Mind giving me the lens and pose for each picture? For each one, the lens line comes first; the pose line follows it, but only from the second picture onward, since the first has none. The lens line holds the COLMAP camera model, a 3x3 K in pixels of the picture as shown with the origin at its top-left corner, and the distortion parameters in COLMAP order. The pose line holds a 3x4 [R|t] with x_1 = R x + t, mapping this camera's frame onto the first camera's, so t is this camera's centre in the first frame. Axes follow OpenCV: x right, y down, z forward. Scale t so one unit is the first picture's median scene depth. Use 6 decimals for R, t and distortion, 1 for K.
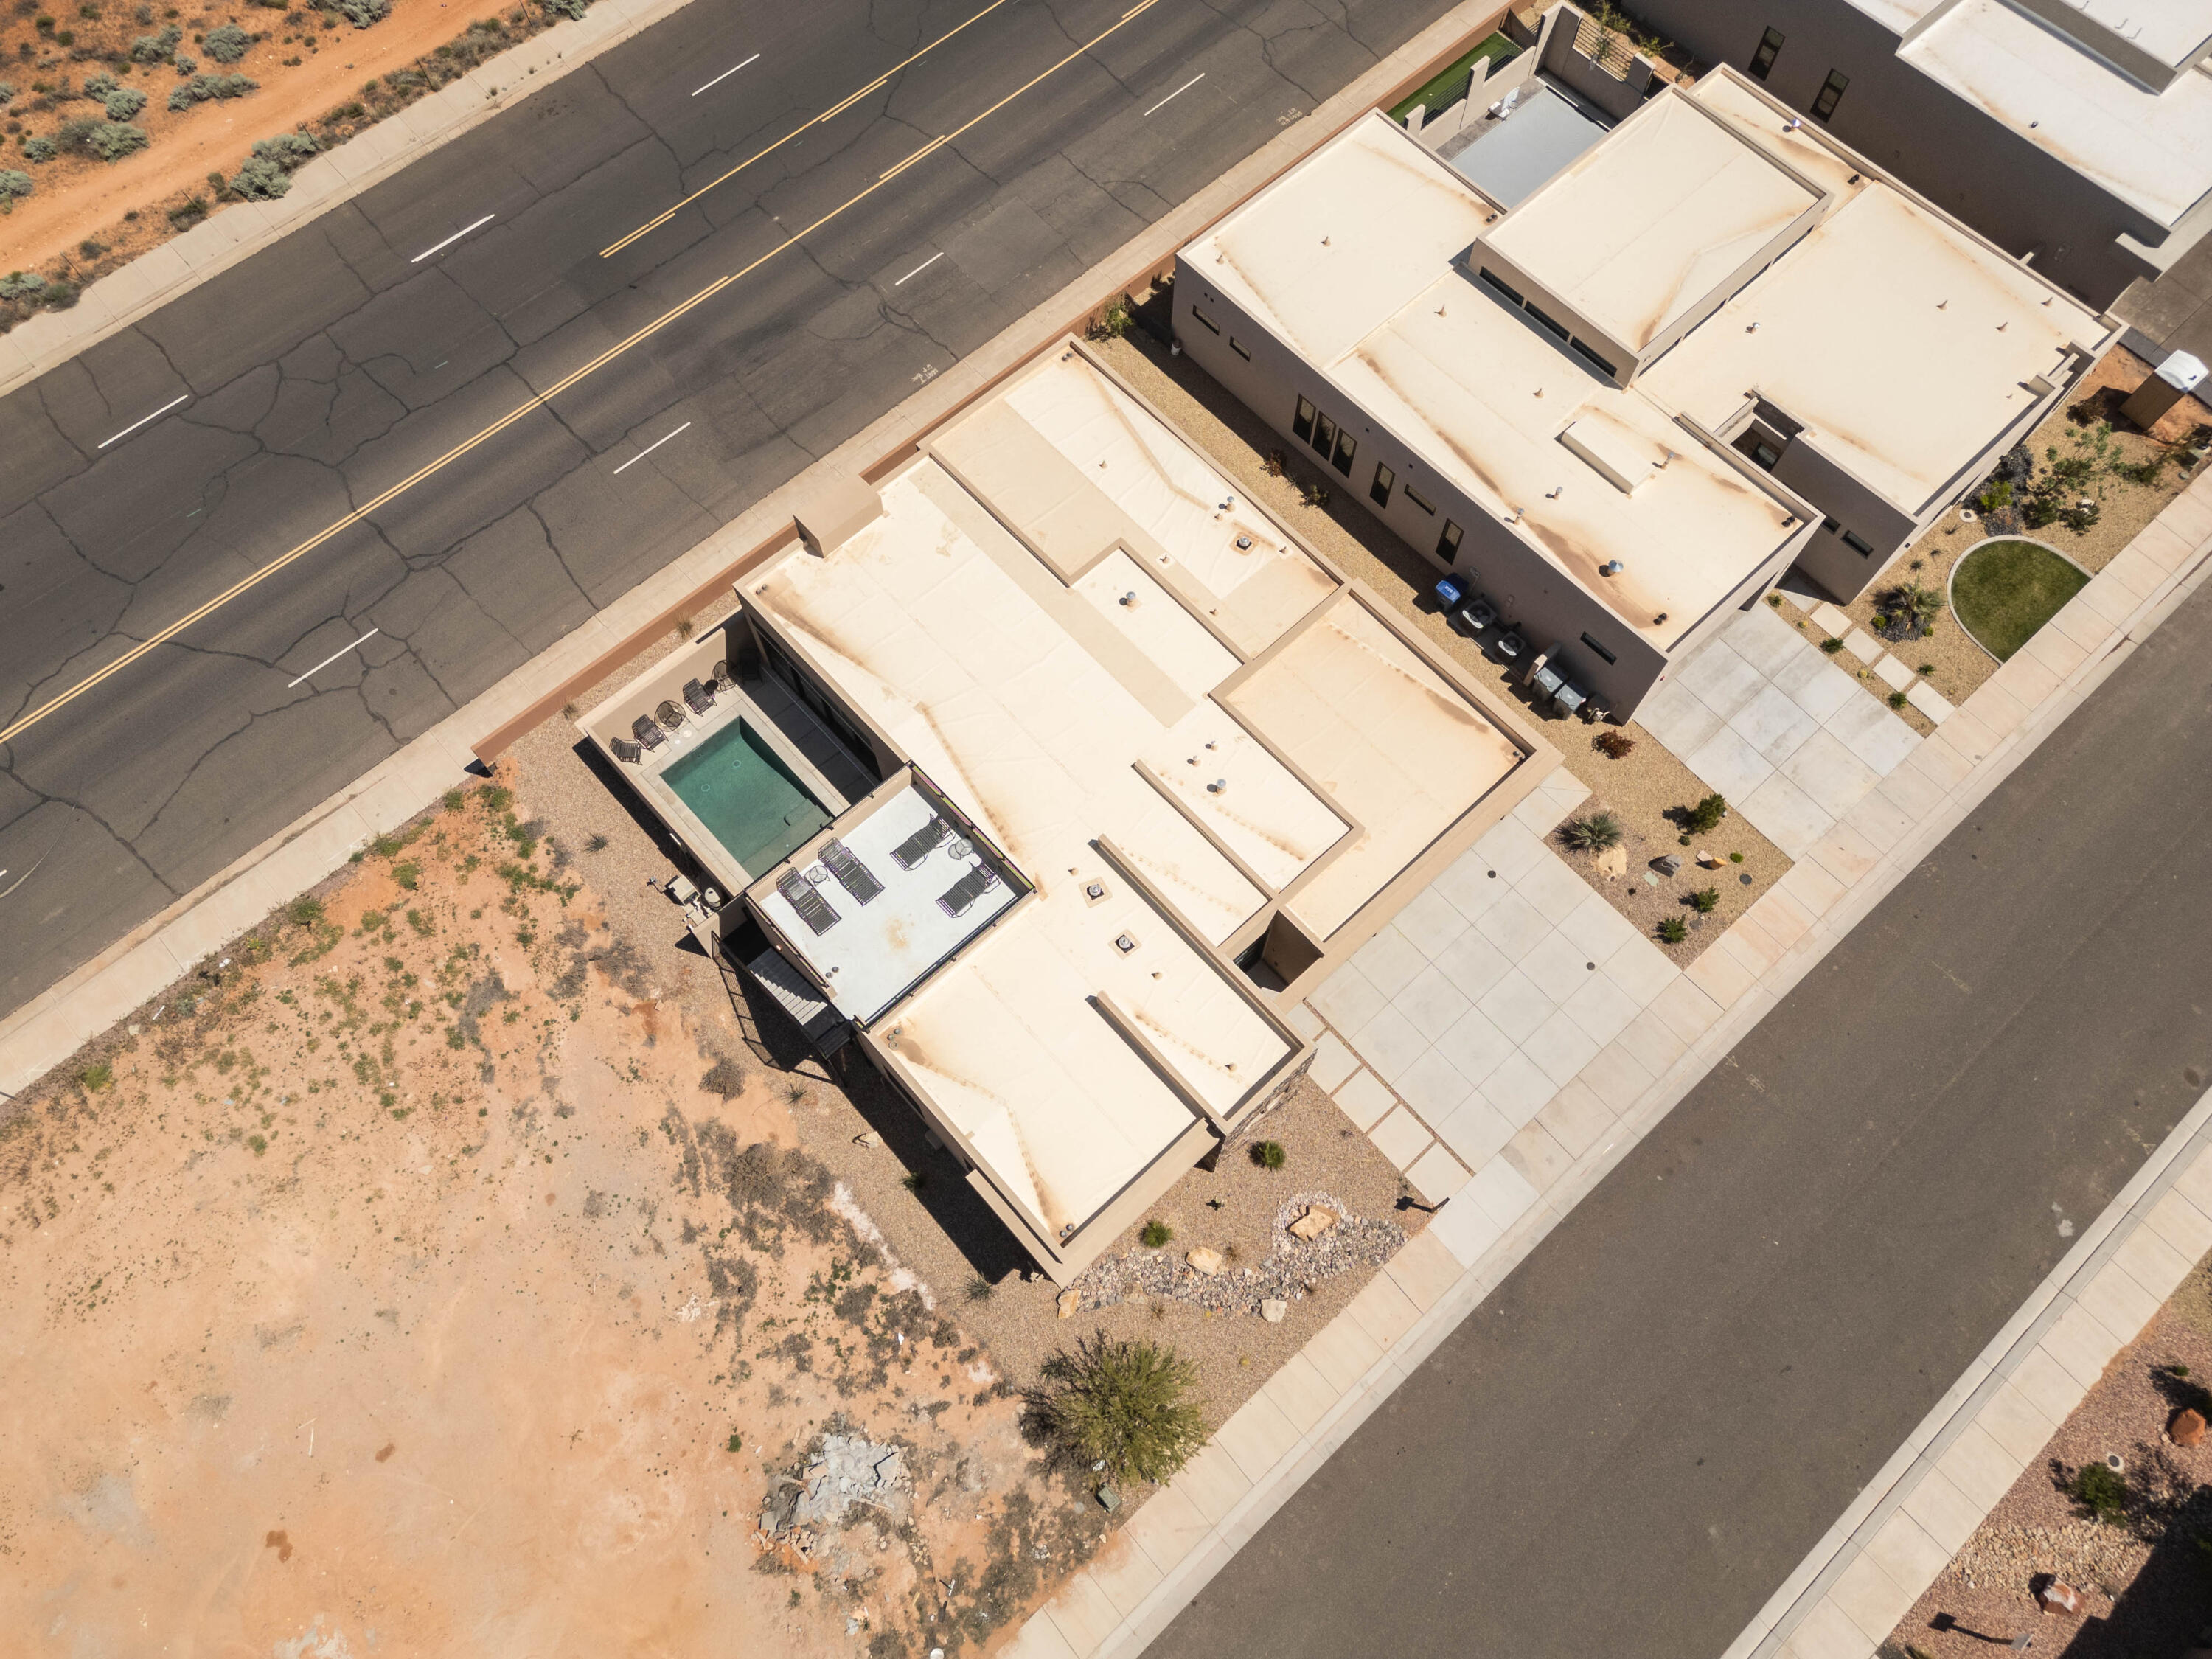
lens RADIAL K [[1549.0, 0, 1104.3], [0, 1549.0, 835.3], [0, 0, 1]] dist [0.086199, -0.058745]
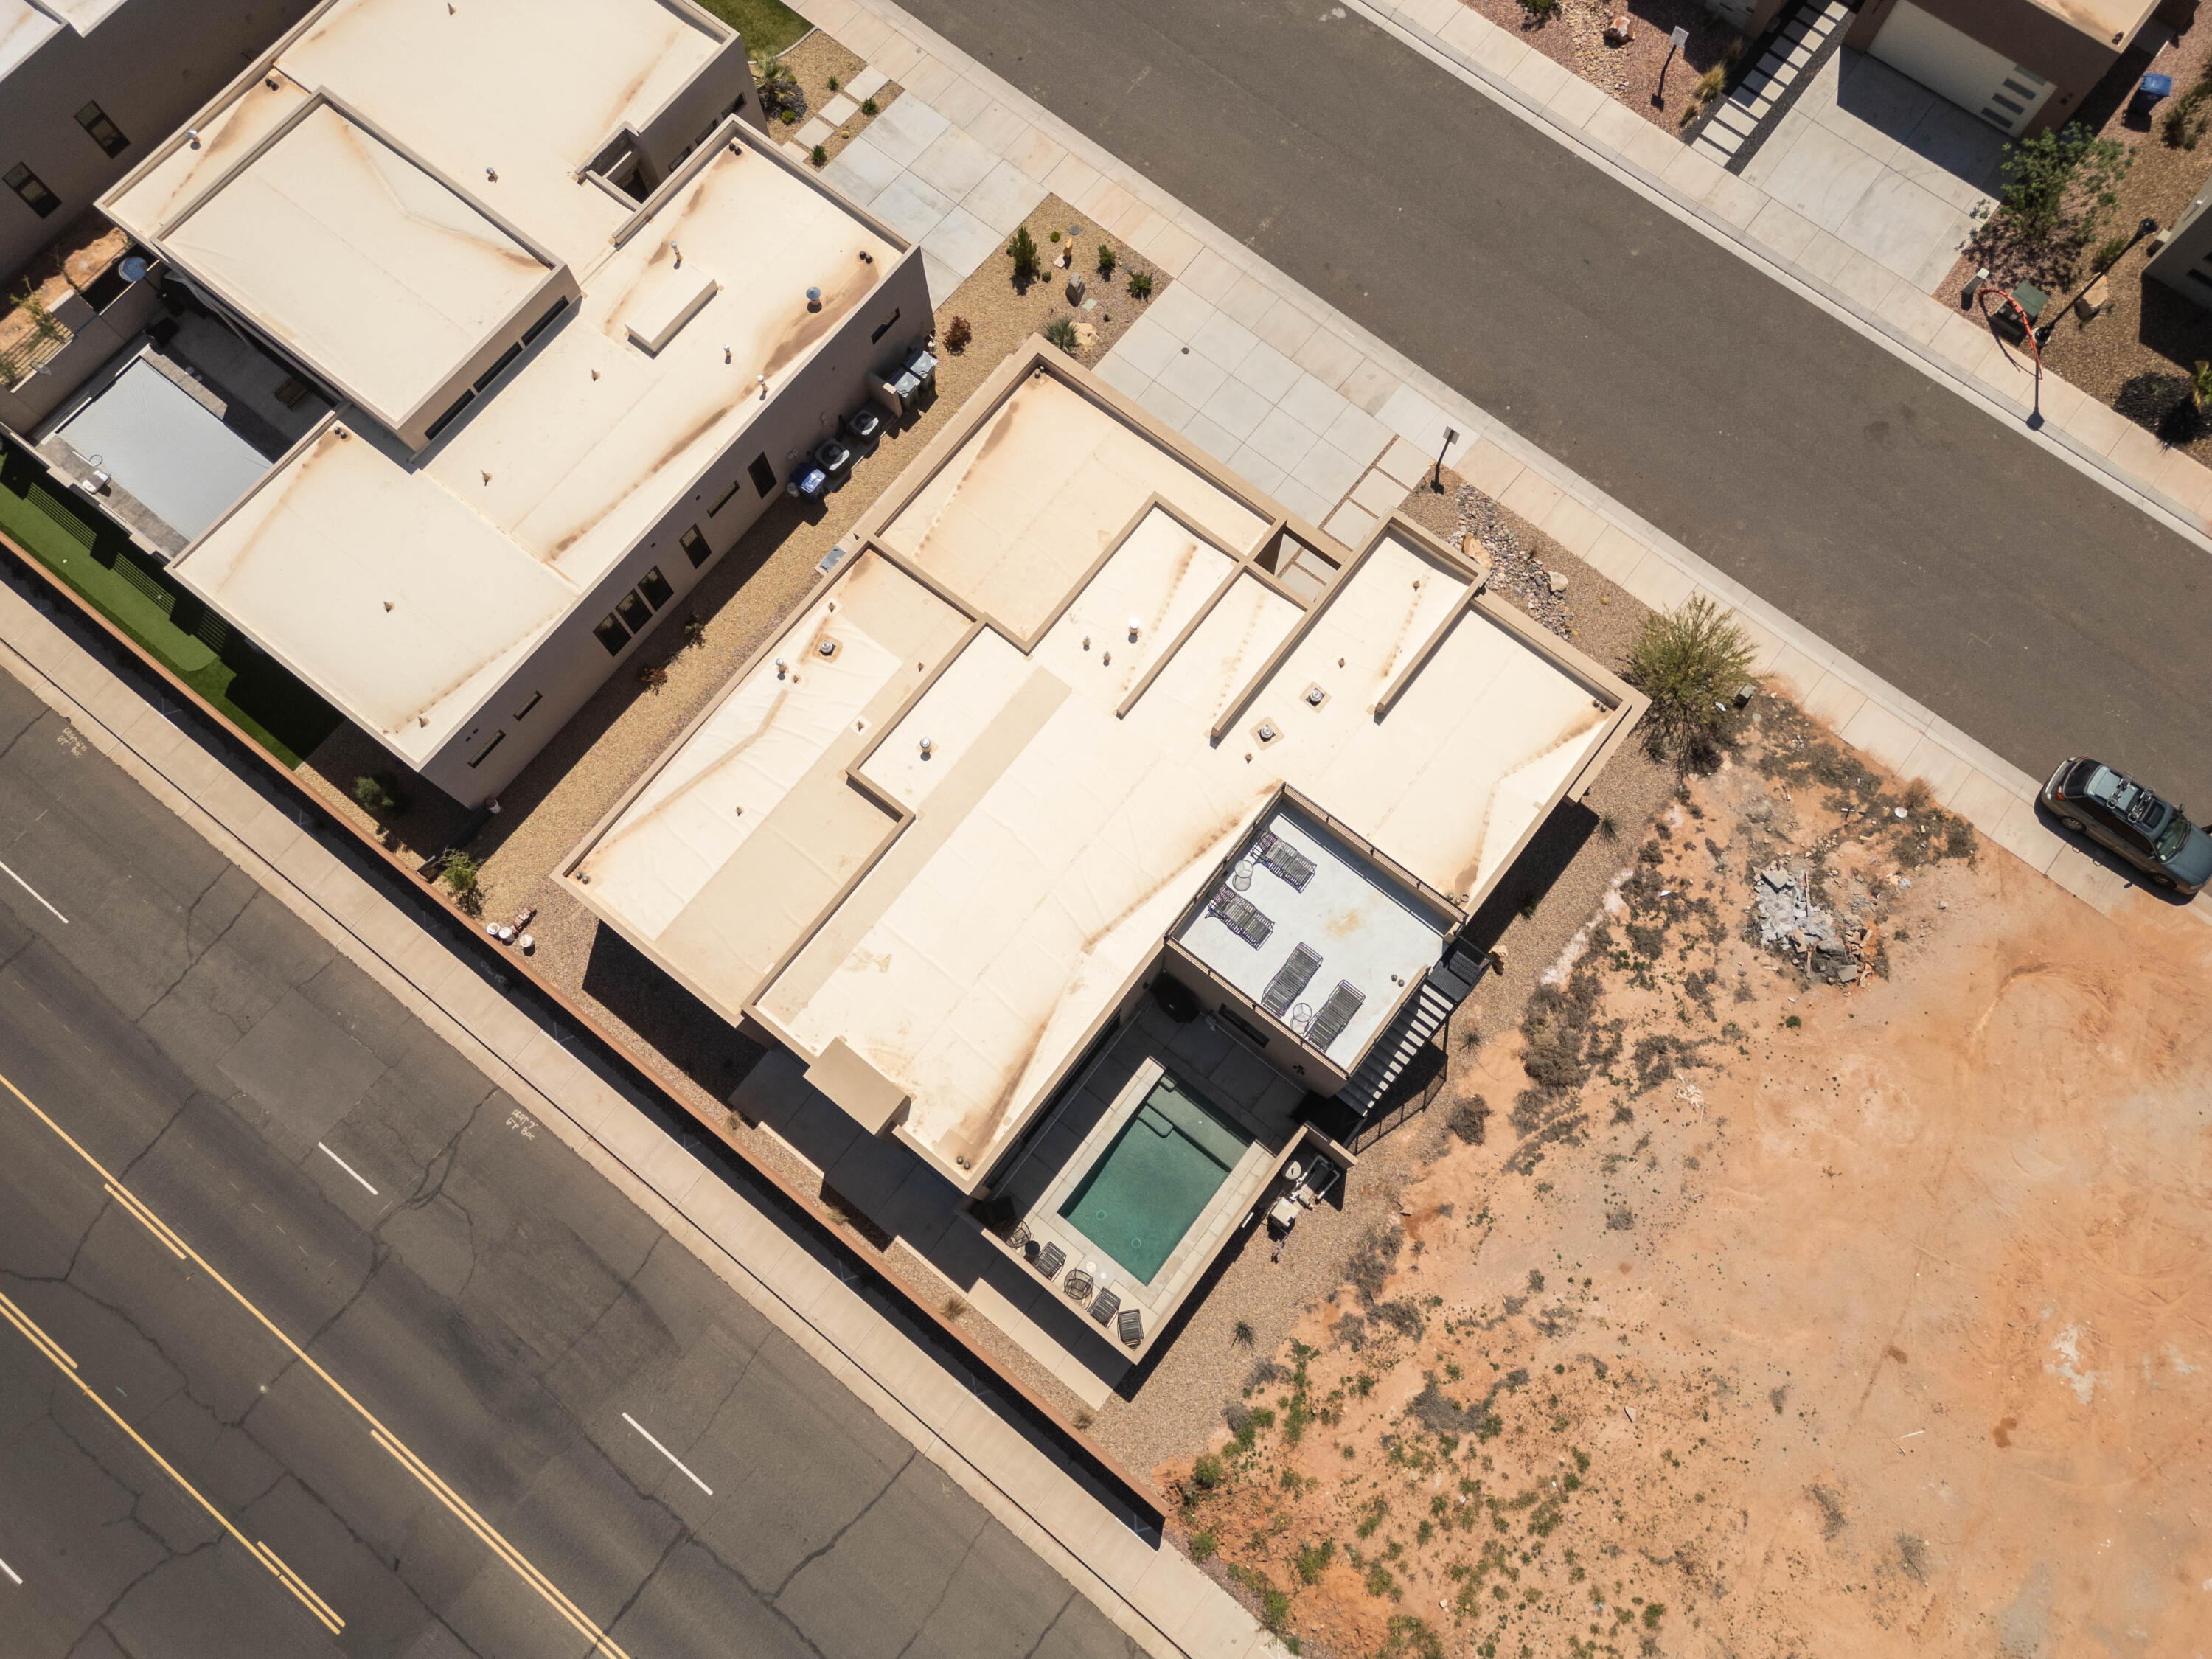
lens RADIAL K [[1549.0, 0, 1113.9], [0, 1549.0, 831.2], [0, 0, 1]] dist [0.086199, -0.058745]
pose [[-0.163988, -0.949574, 0.267239, -0.293436], [0.906147, -0.037933, 0.421258, -0.440320], [-0.389879, 0.311239, 0.866675, 0.188571]]
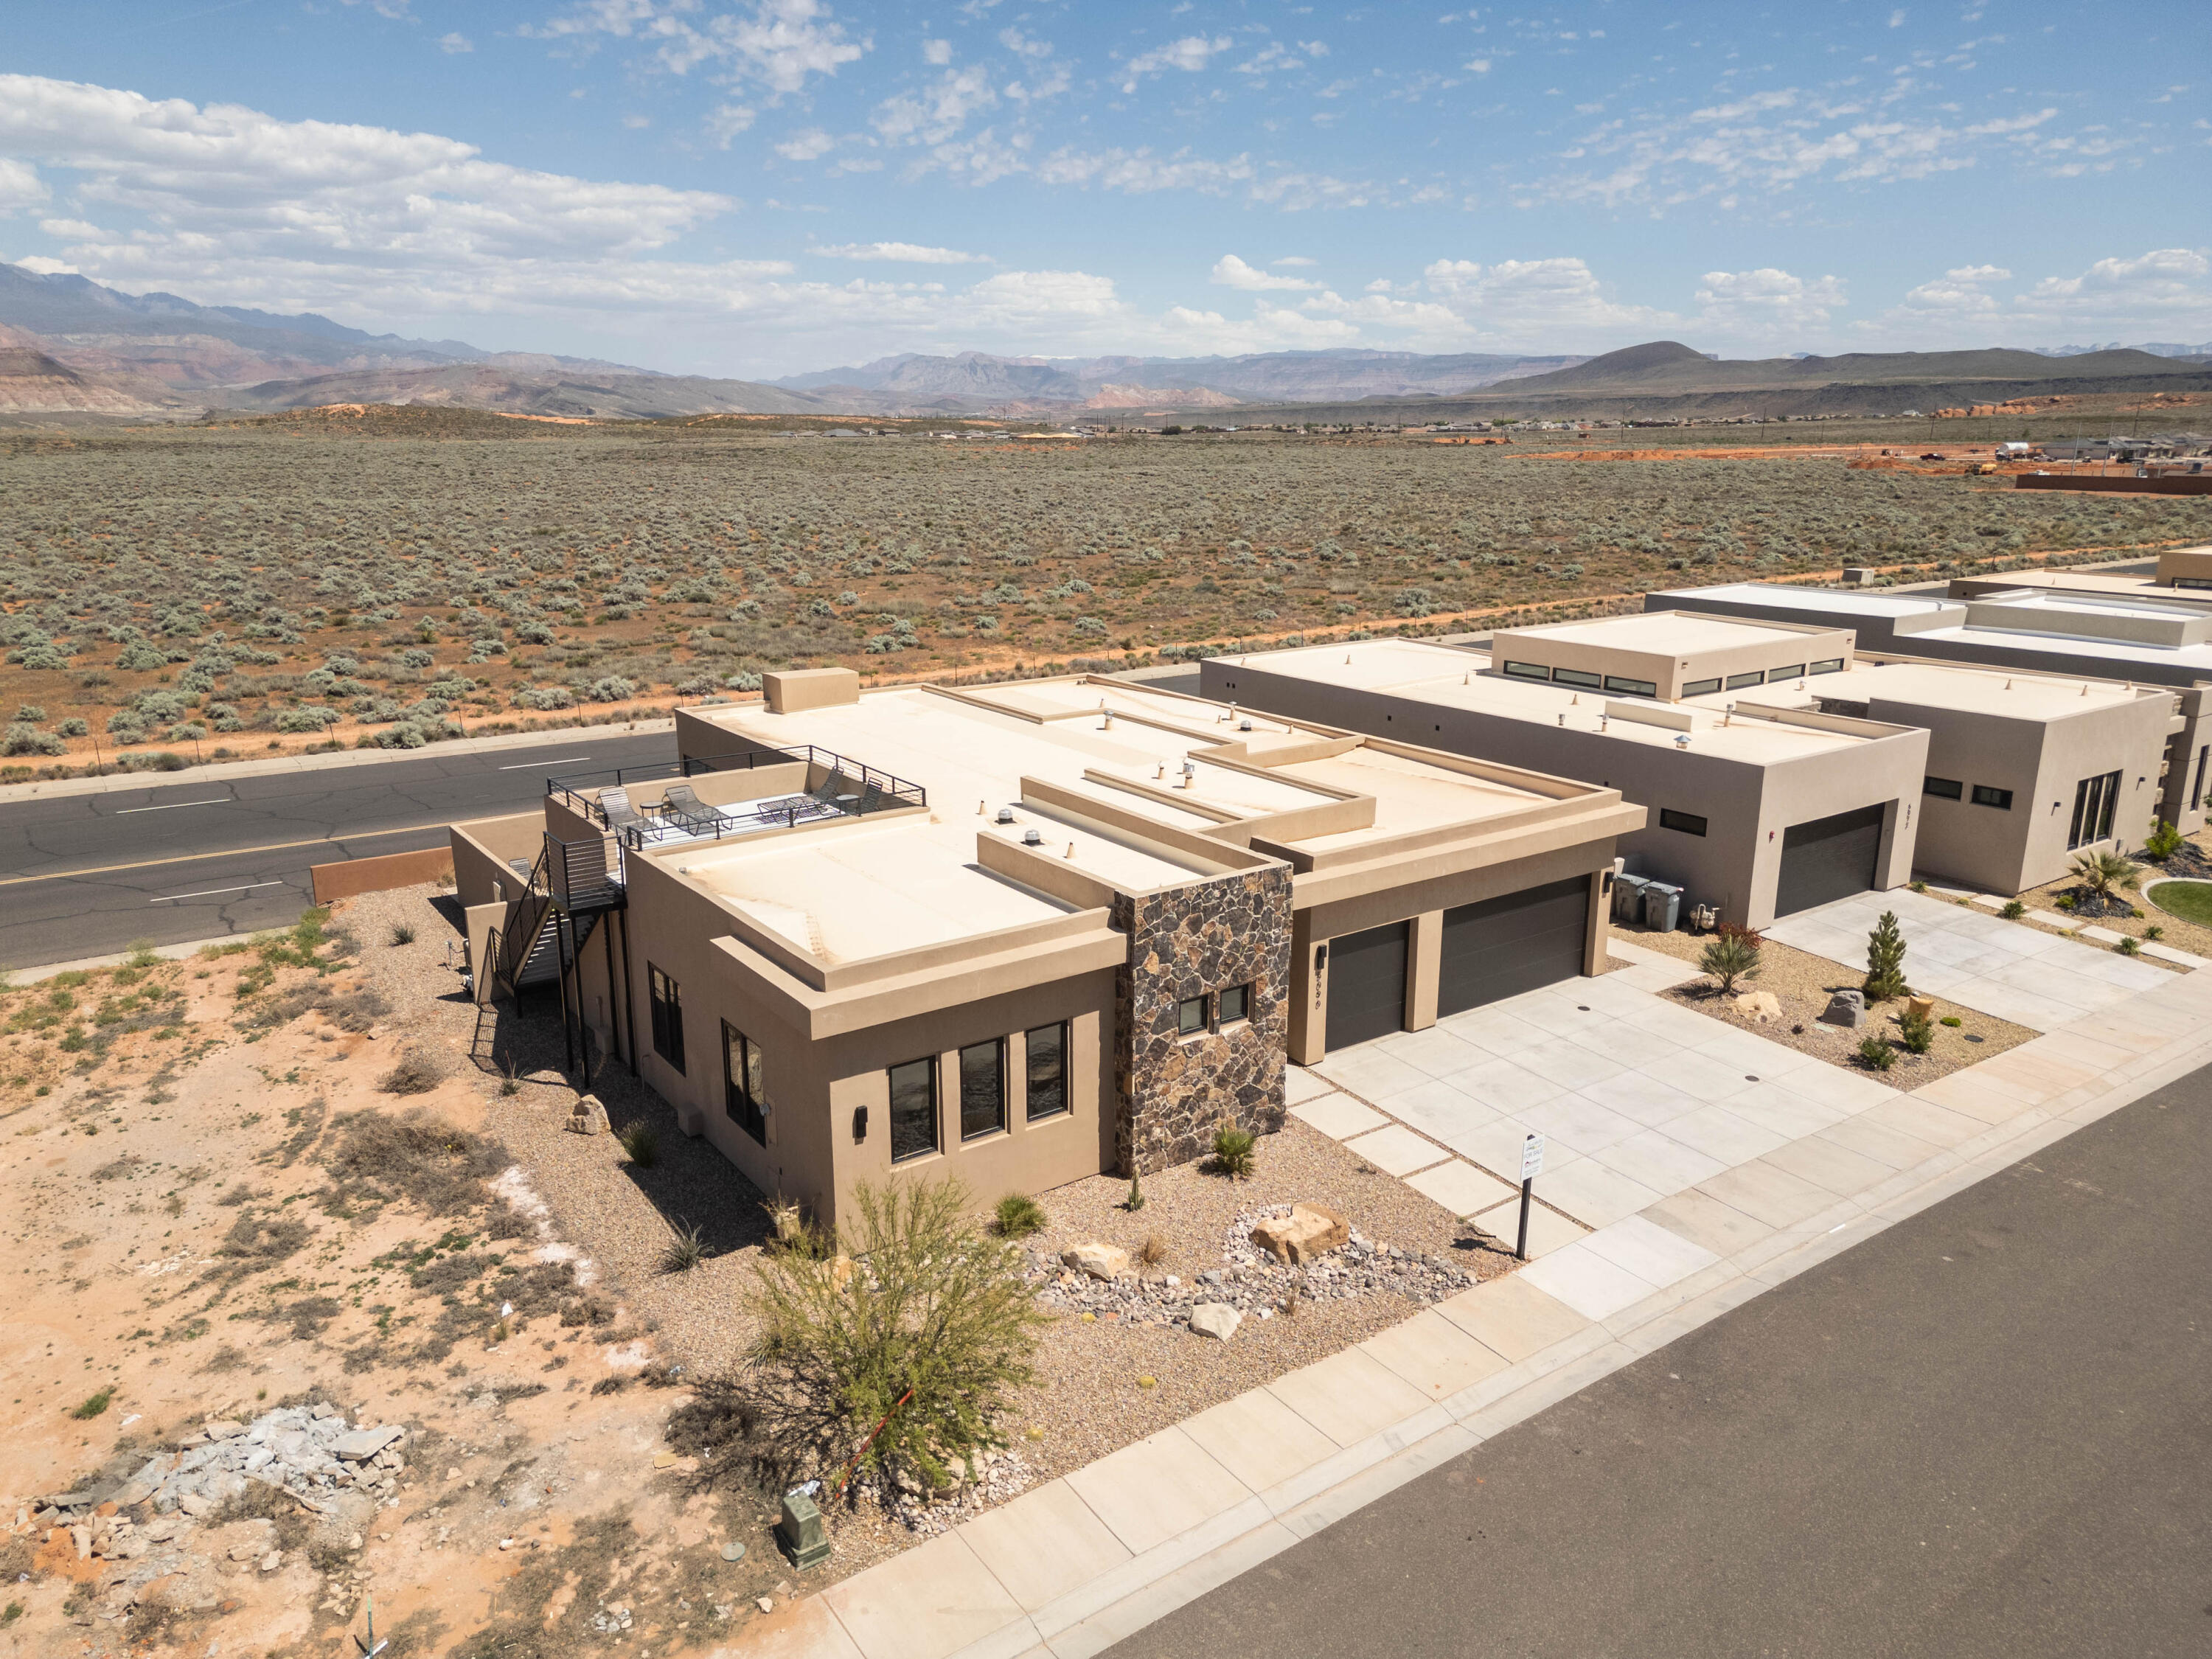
lens RADIAL K [[1549.0, 0, 1107.0], [0, 1549.0, 841.3], [0, 0, 1]] dist [0.086199, -0.058745]
pose [[0.992941, 0.031141, -0.114444, 0.118984], [-0.108892, 0.621802, -0.775568, 0.572091], [0.047010, 0.782555, 0.620804, 0.516358]]
